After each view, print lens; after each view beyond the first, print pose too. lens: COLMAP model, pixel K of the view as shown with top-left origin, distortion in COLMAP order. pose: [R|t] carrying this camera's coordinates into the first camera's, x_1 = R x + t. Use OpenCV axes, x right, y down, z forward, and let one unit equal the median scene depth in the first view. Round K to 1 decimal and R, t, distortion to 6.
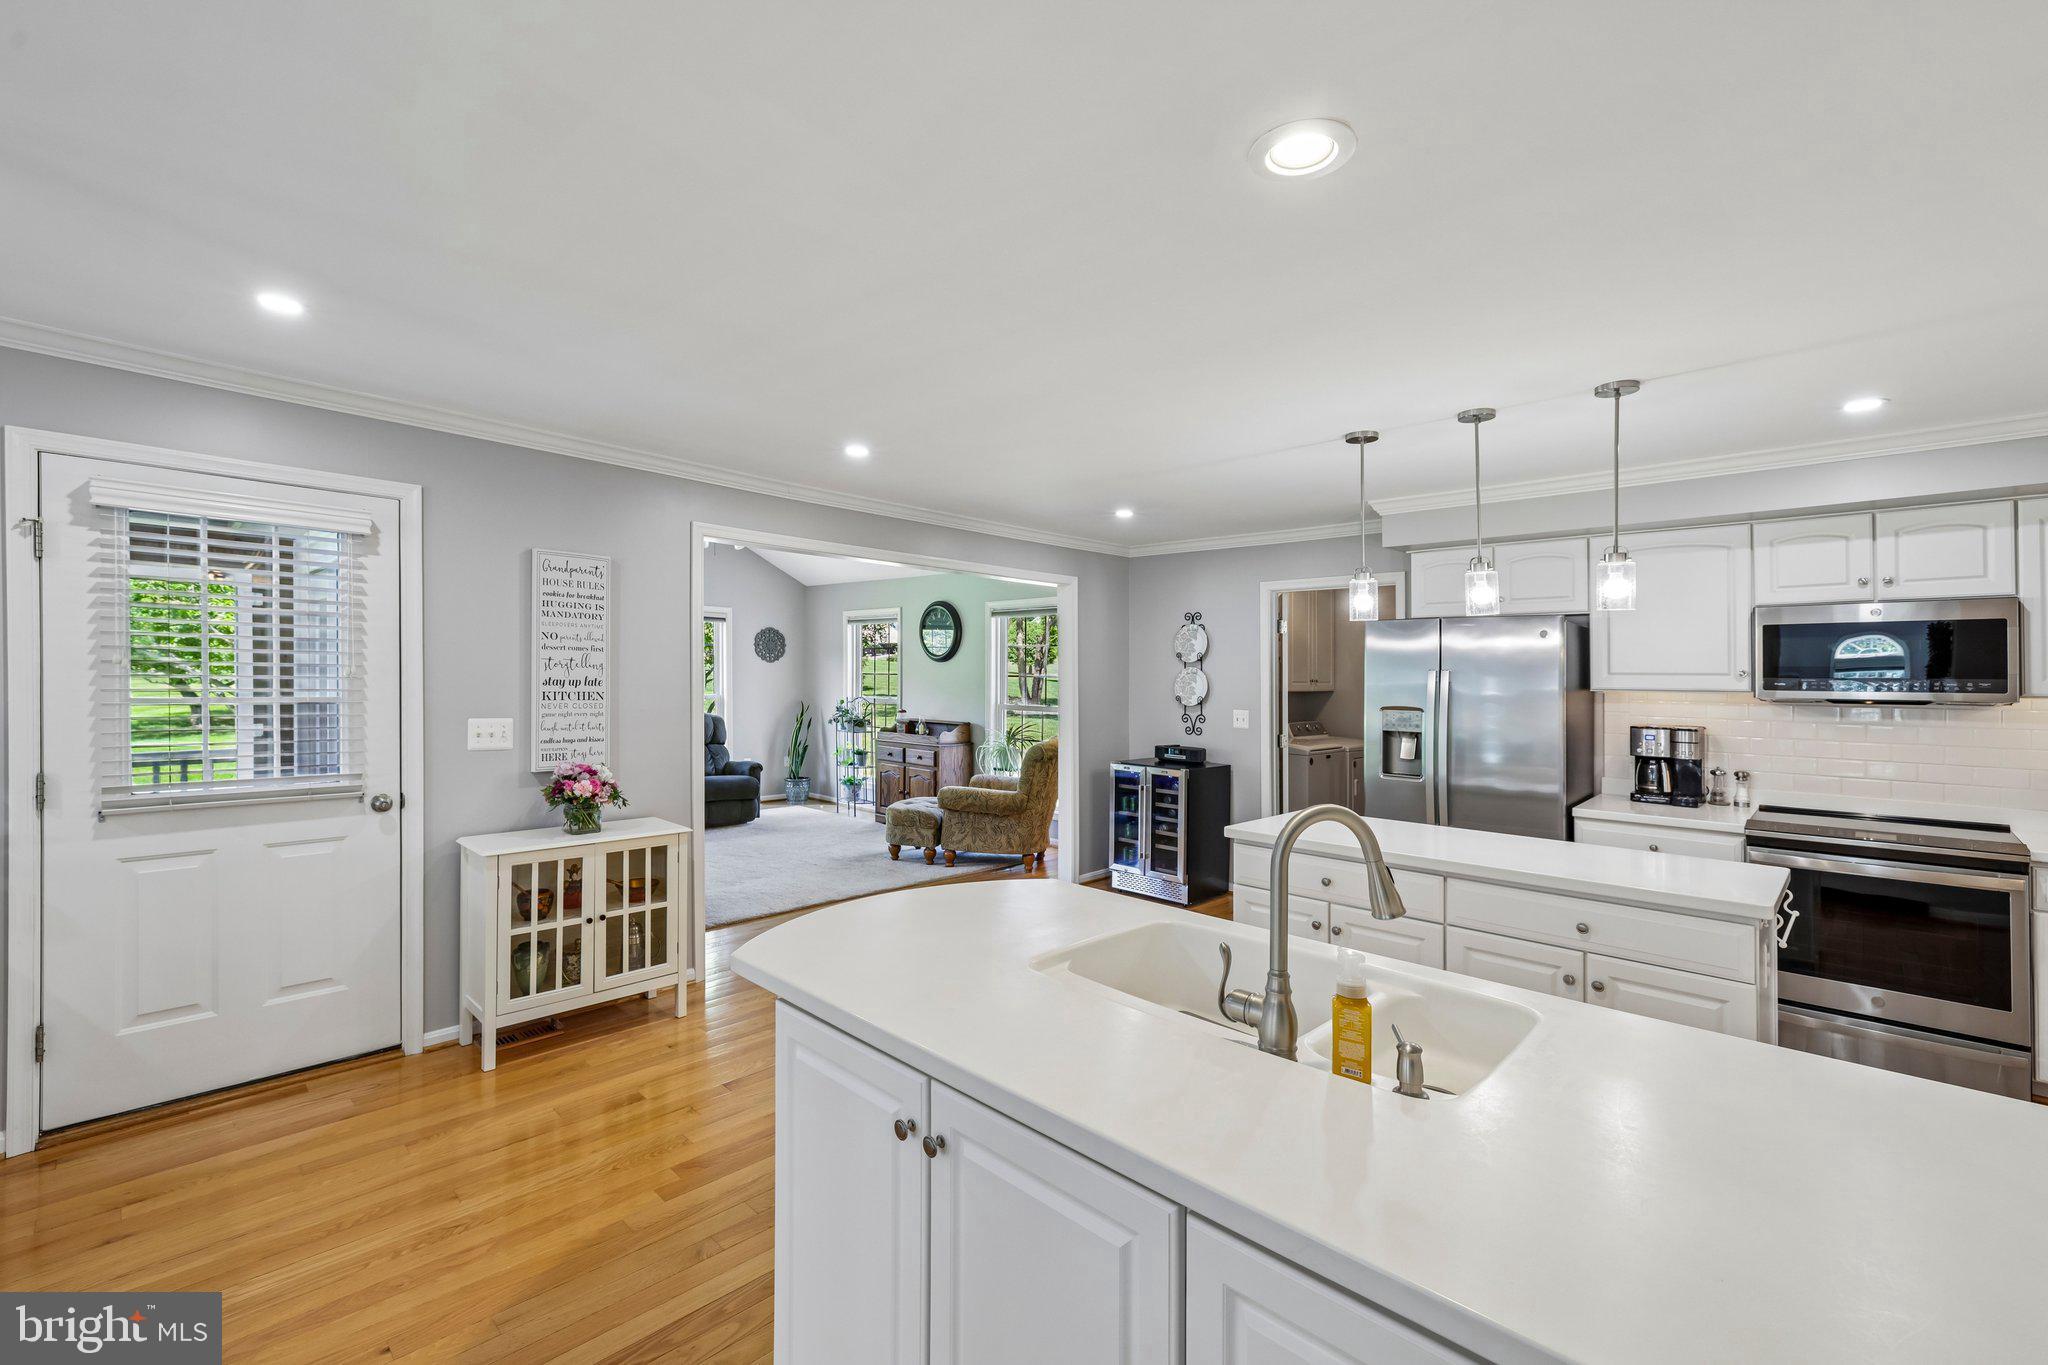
lens RADIAL K [[871.2, 0, 1023.2], [0, 871.2, 670.8], [0, 0, 1]] dist [-0.002646, 0.001914]
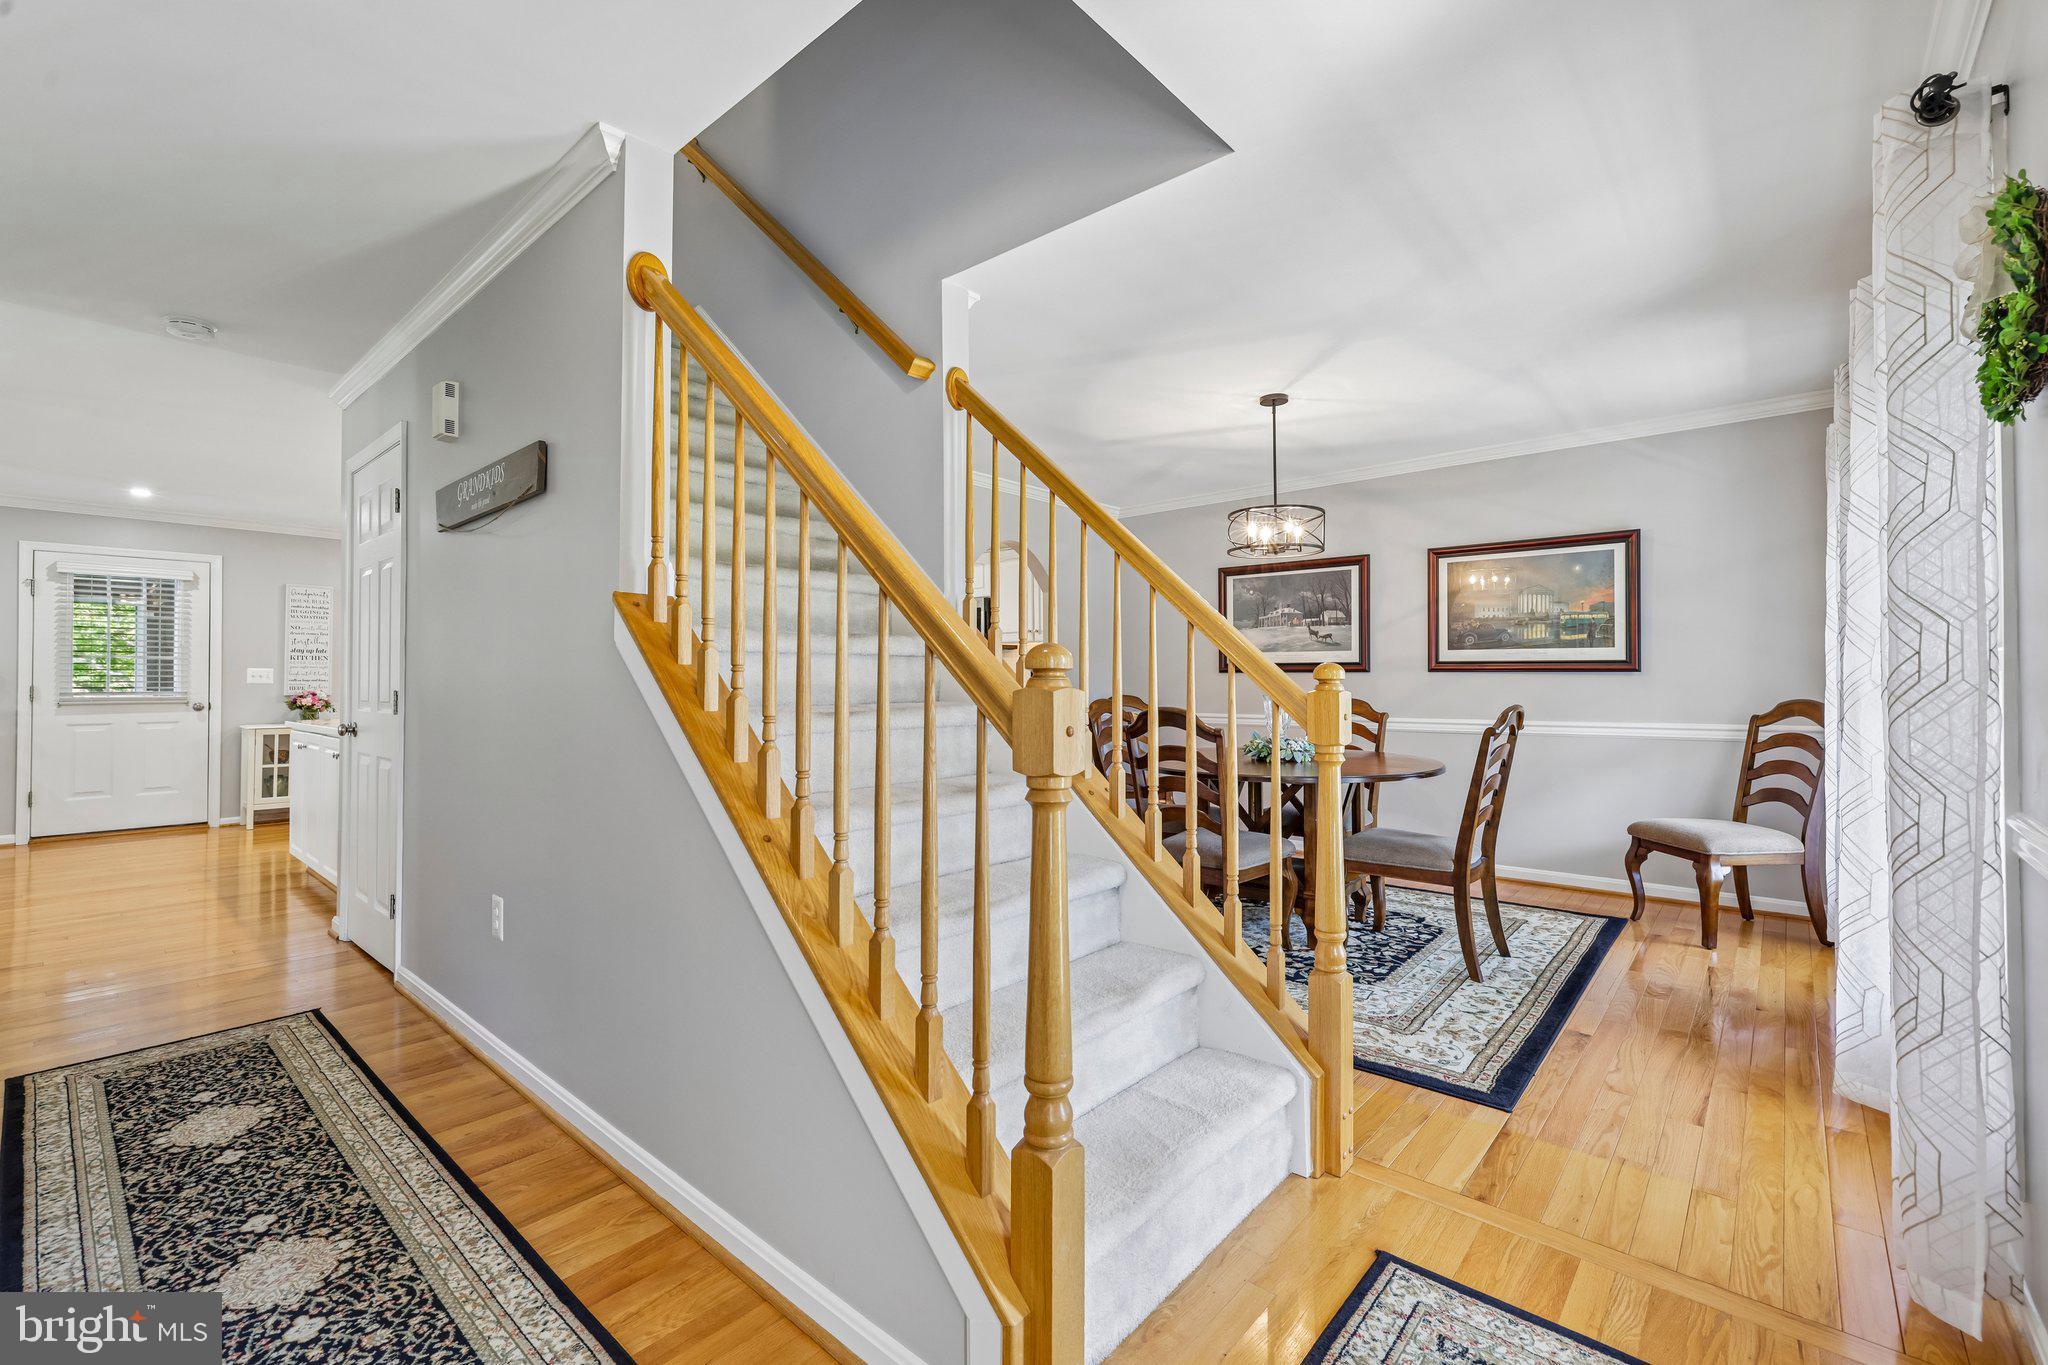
lens RADIAL K [[871.2, 0, 1027.4], [0, 871.2, 662.7], [0, 0, 1]] dist [-0.002646, 0.001914]
pose [[0.998508, -0.018774, 0.051279, 0.855702], [0.019512, 0.999713, -0.013917, 0.084041], [-0.051003, 0.014897, 0.998587, -0.893066]]
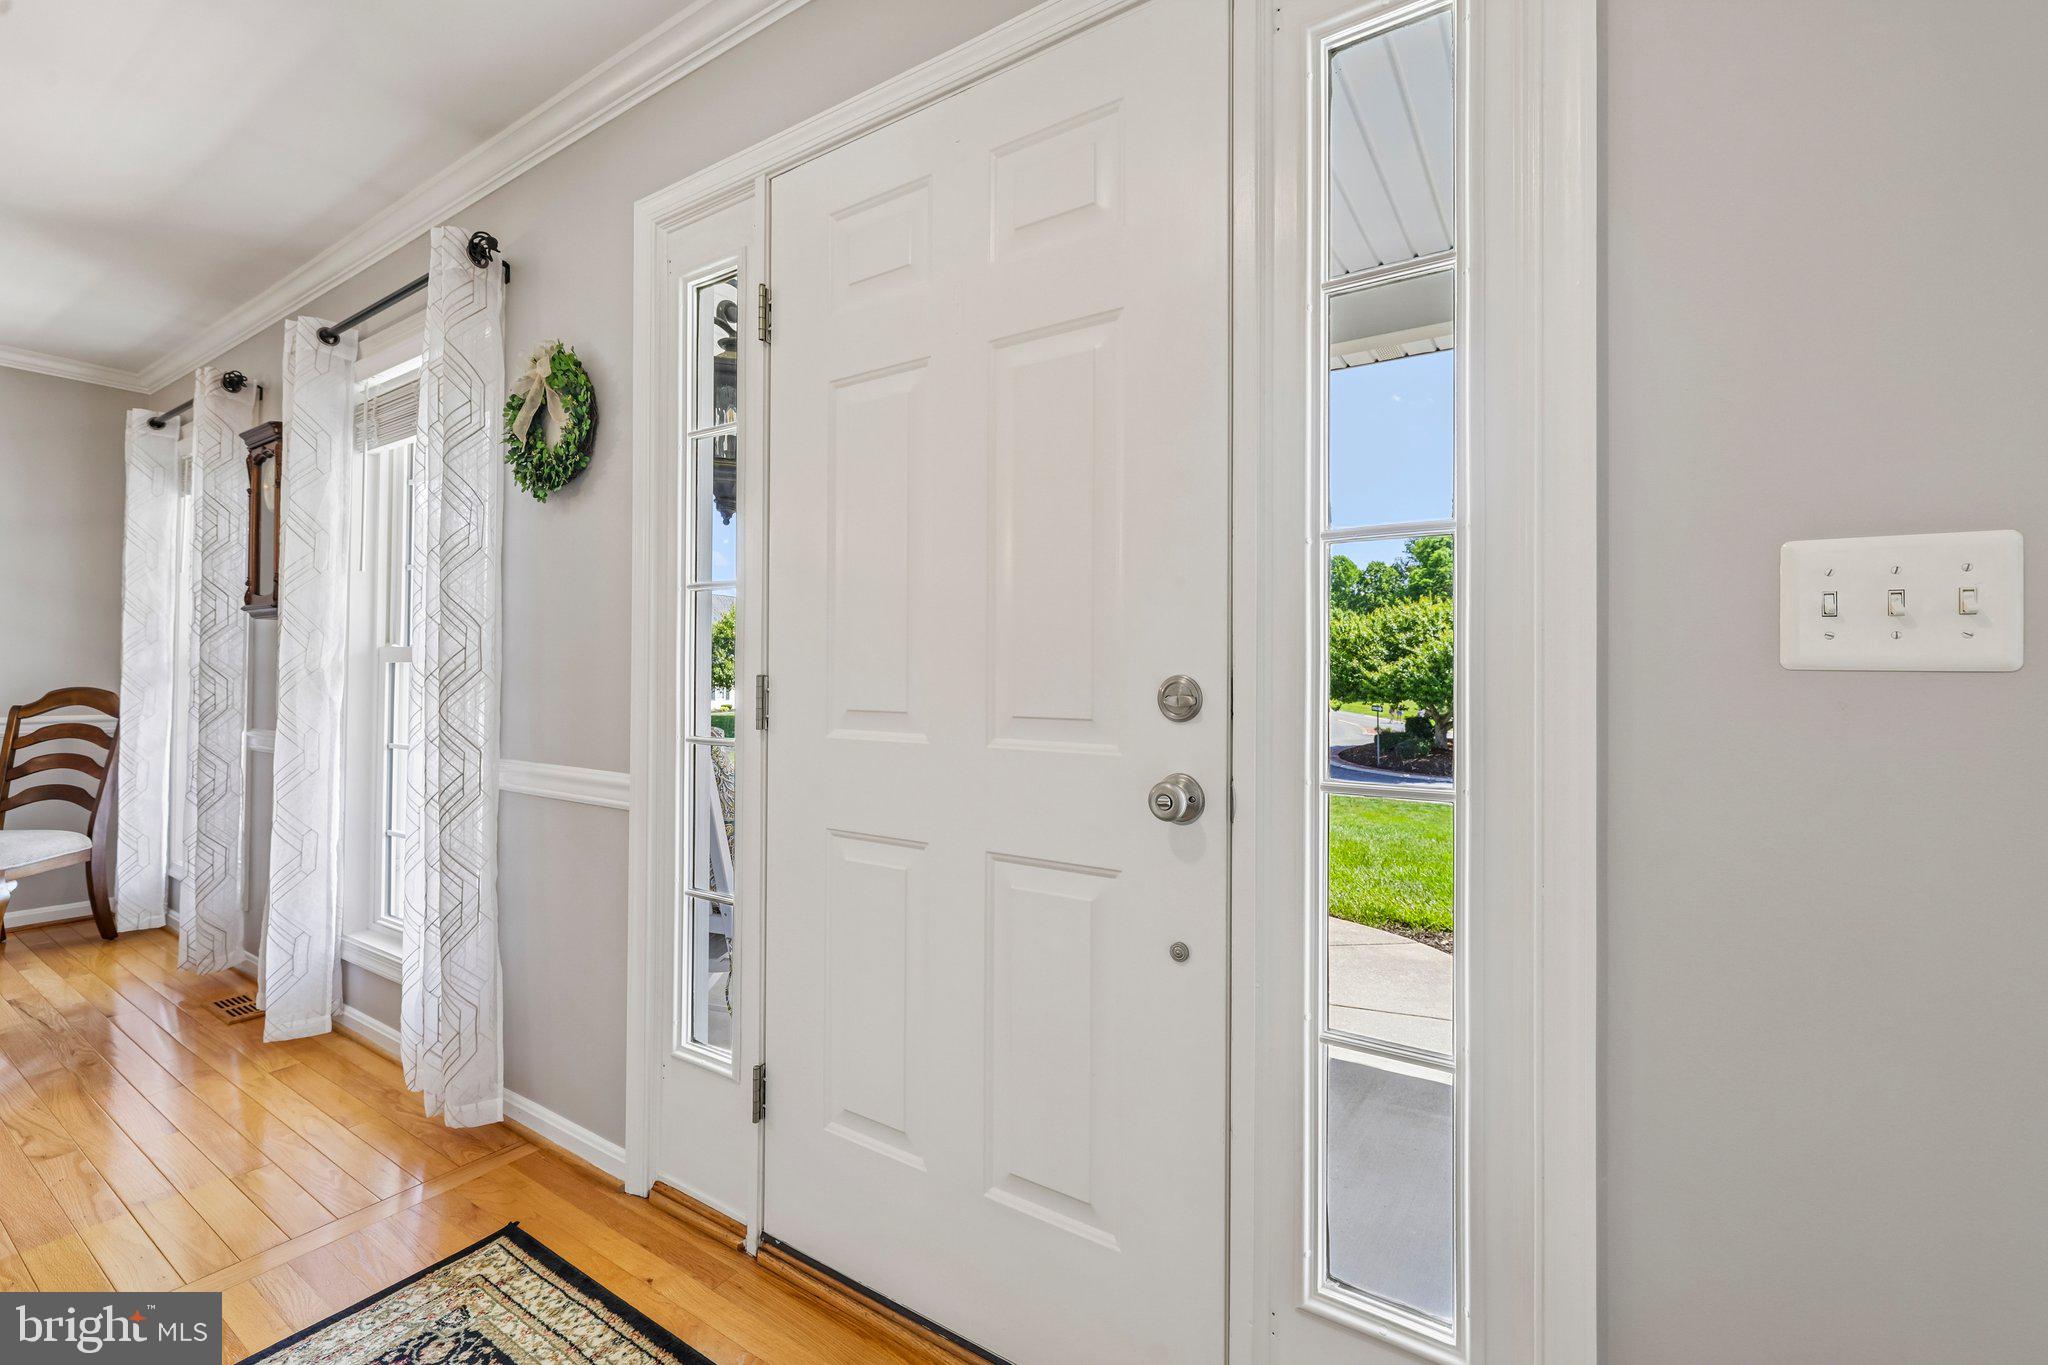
lens RADIAL K [[871.2, 0, 989.2], [0, 871.2, 675.2], [0, 0, 1]] dist [-0.002646, 0.001914]
pose [[-0.168293, -0.019547, 0.985543, 0.713105], [-0.018606, 0.999688, 0.016650, 0.082619], [-0.985561, -0.015535, -0.168605, -0.760990]]
